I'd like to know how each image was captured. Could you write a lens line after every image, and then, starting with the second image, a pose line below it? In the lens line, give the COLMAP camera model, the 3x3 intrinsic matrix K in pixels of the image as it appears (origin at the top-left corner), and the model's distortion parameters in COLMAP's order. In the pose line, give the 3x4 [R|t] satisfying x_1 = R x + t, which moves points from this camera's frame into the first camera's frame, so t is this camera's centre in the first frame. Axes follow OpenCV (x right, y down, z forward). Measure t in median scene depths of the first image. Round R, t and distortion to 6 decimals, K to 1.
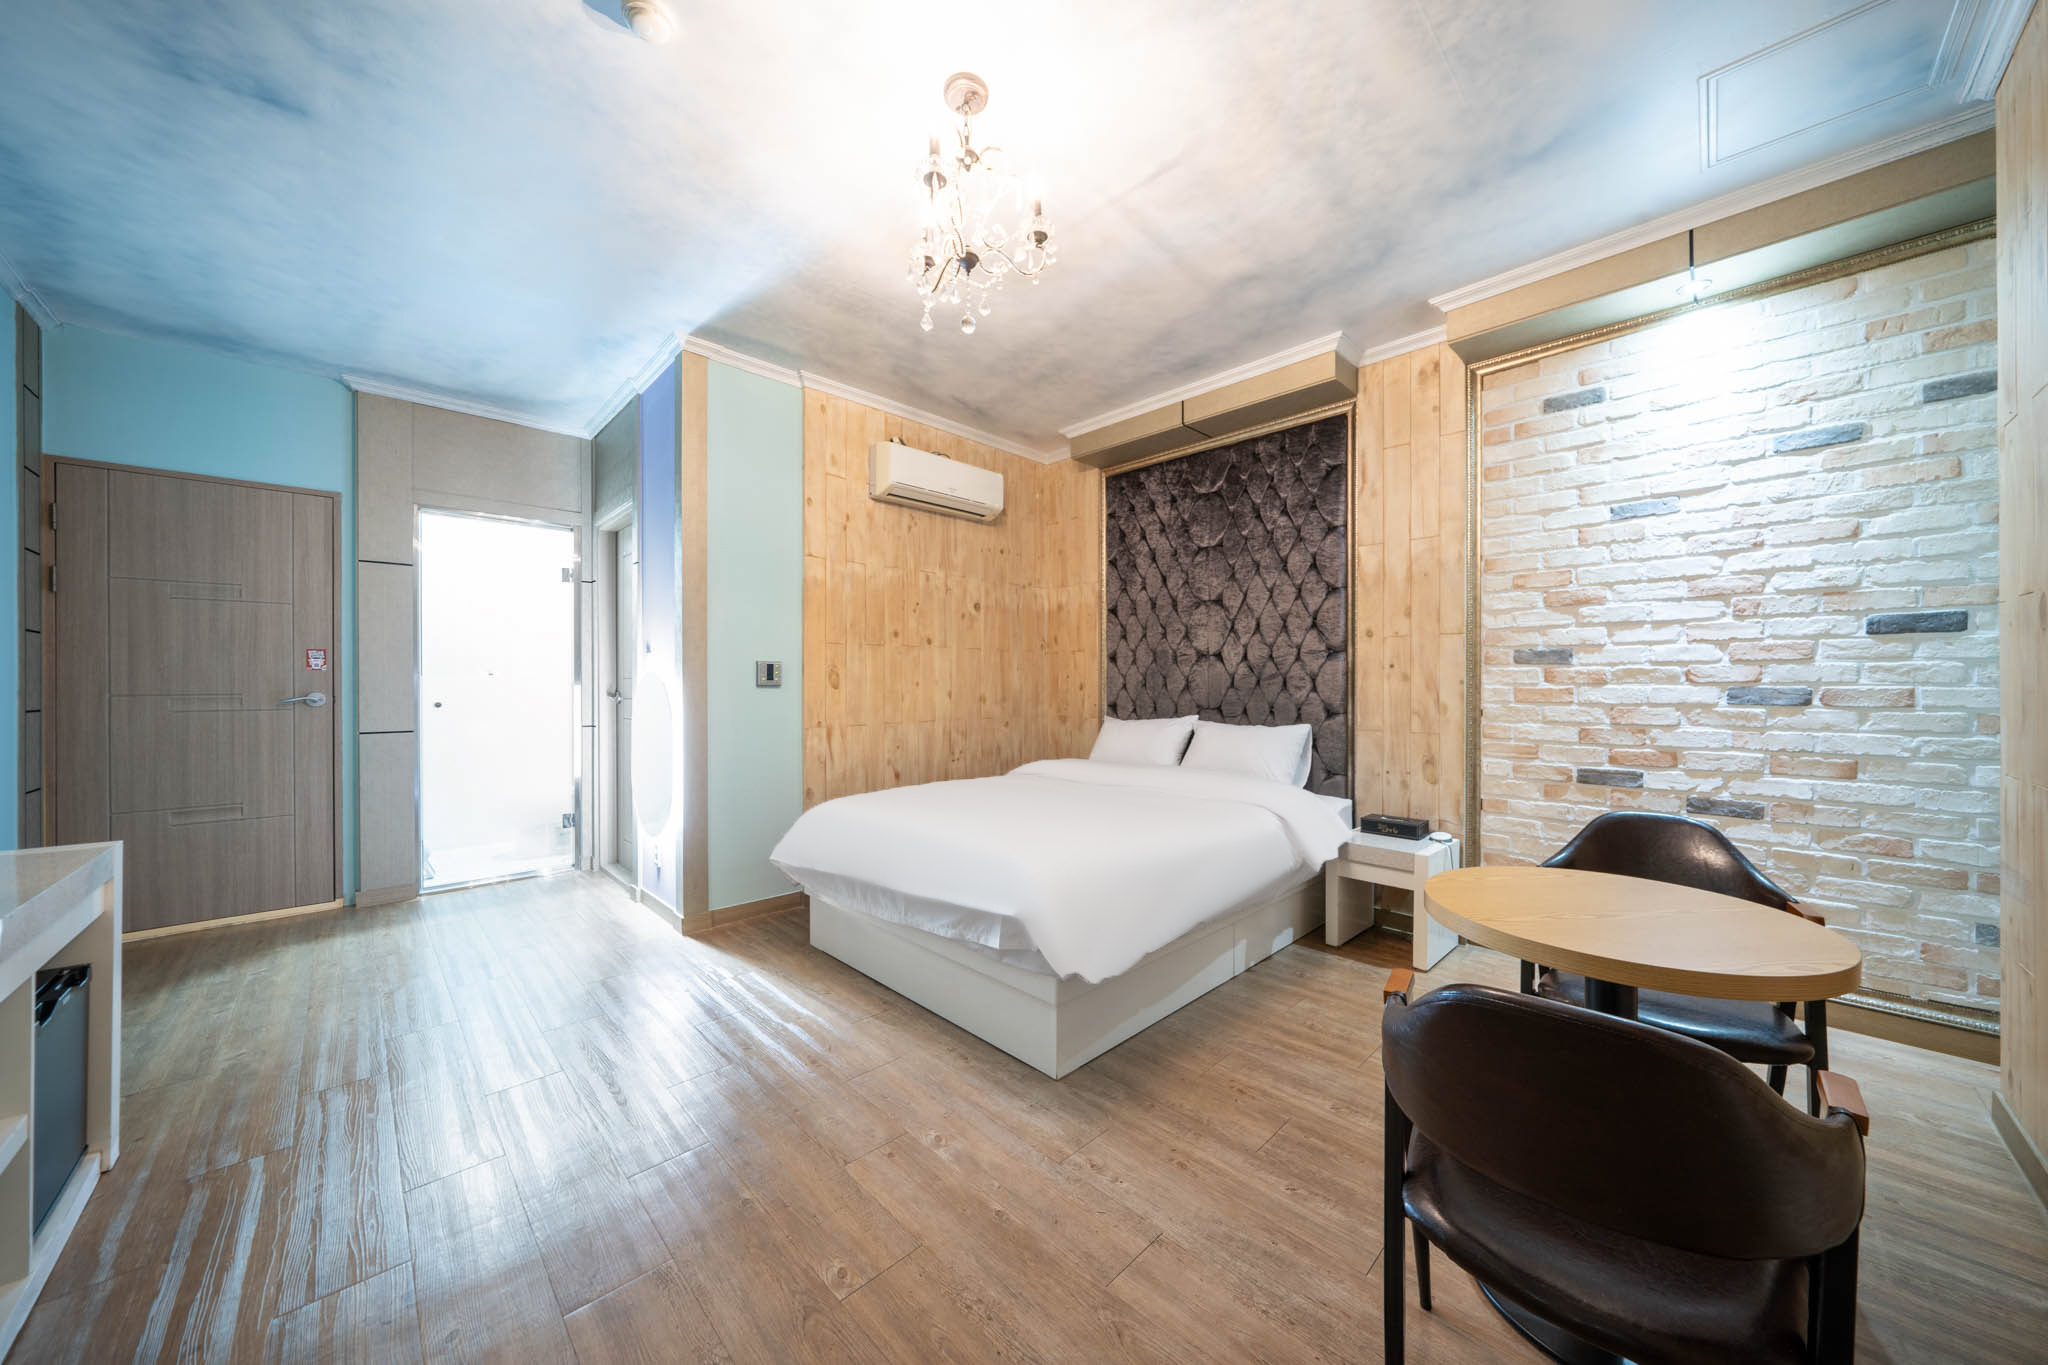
lens RADIAL K [[686.4, 0, 1028.1], [0, 686.4, 689.7], [0, 0, 1]] dist [-0.005035, 0.000072]
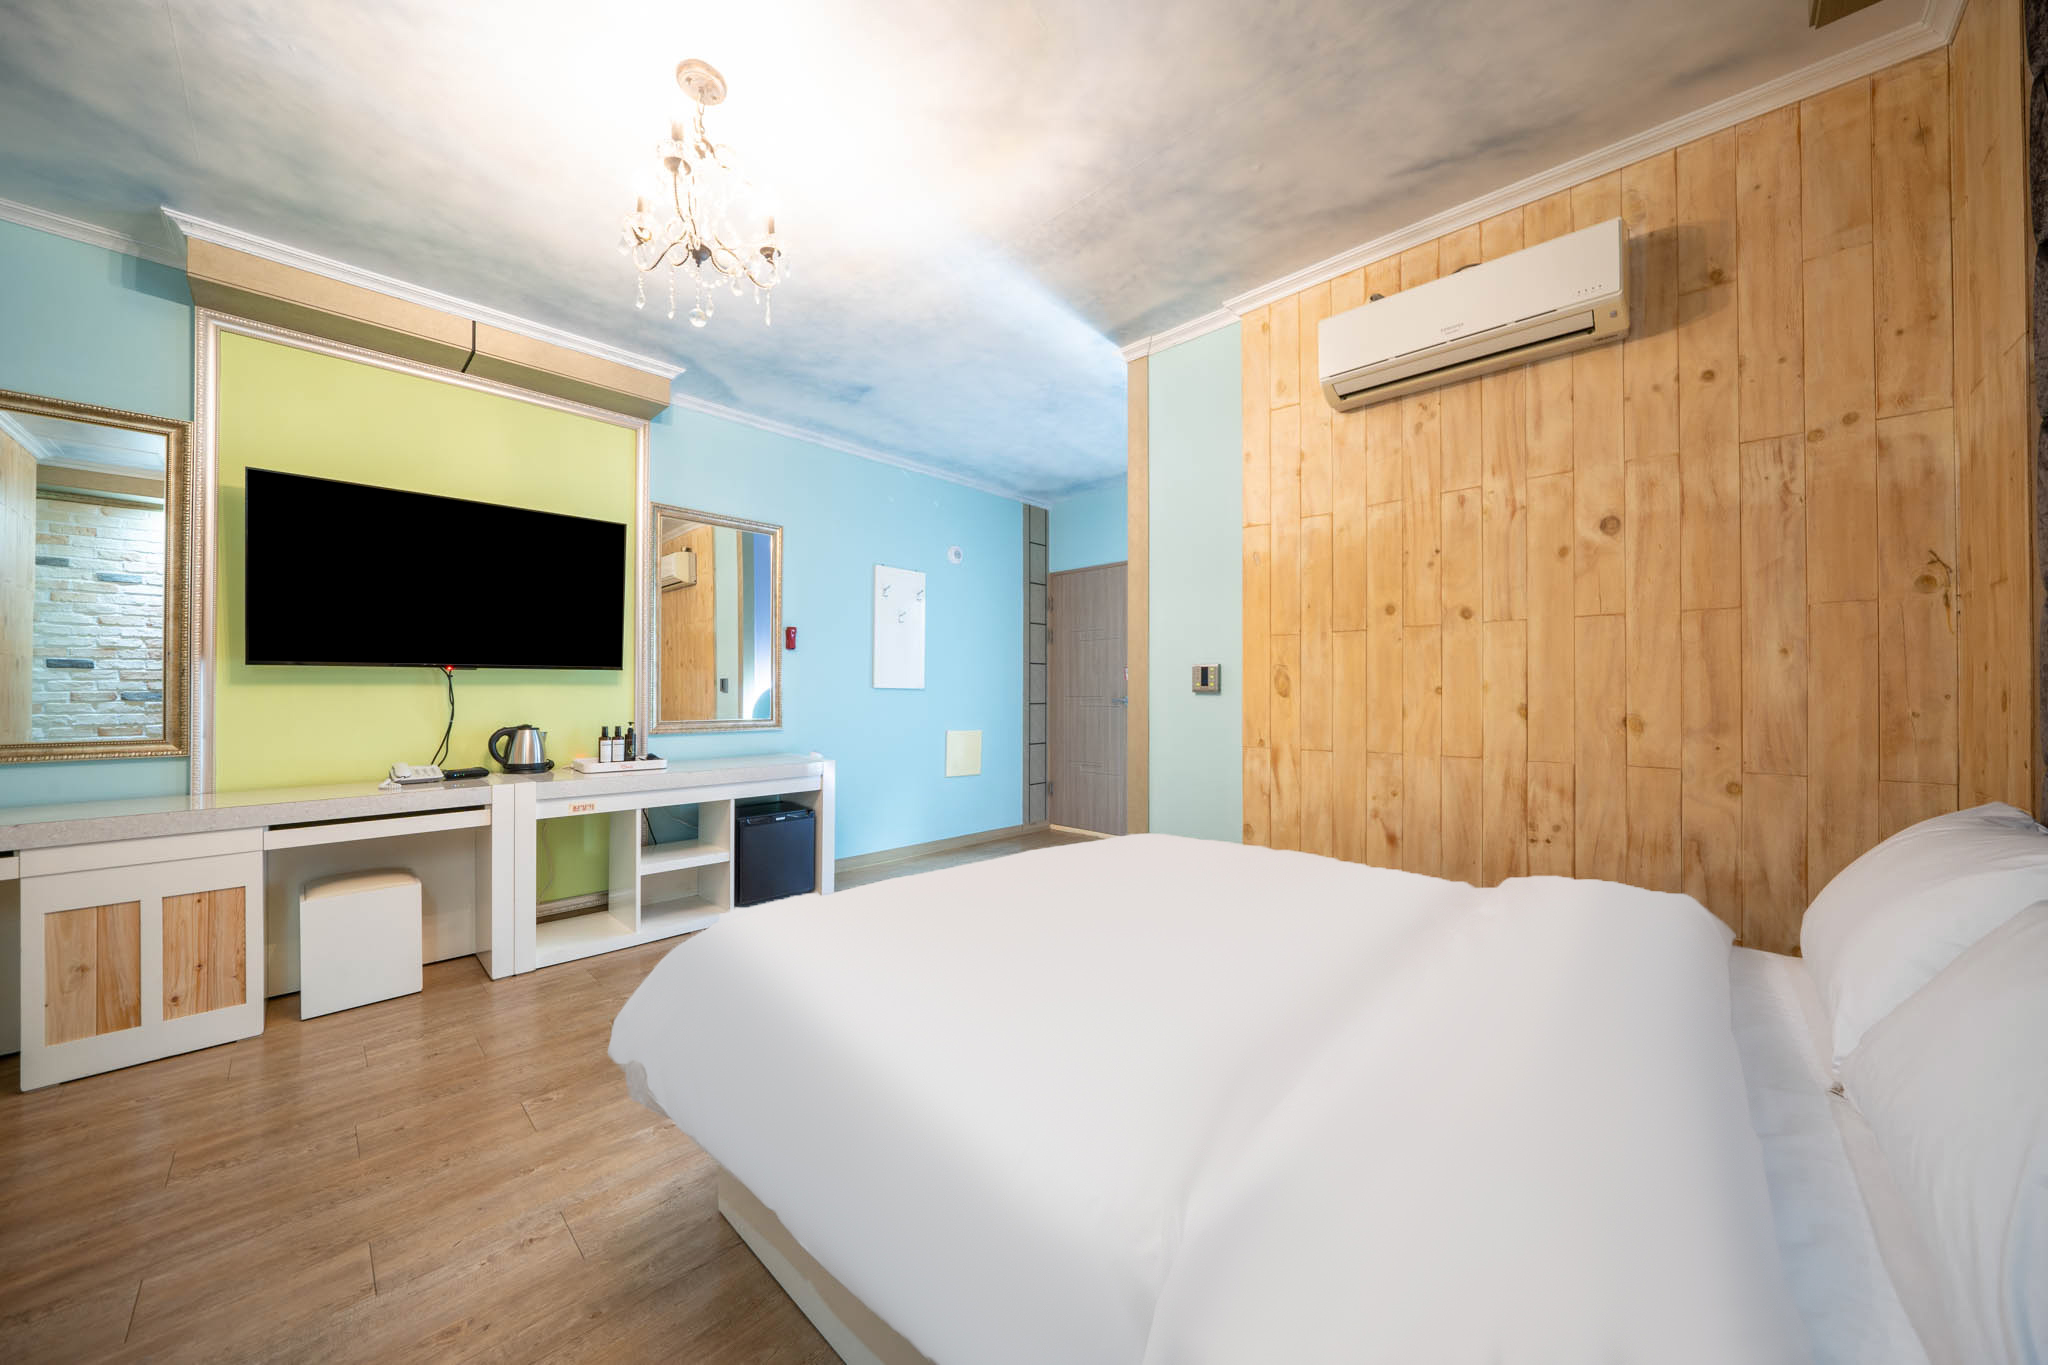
lens RADIAL K [[695.6, 0, 1036.9], [0, 695.6, 684.7], [0, 0, 1]] dist [-0.002100, 0.000073]
pose [[0.049807, -0.007026, -0.998734, 0.419869], [-0.007846, 0.999942, -0.007426, -0.006301], [0.998728, 0.008206, 0.049749, 0.657096]]
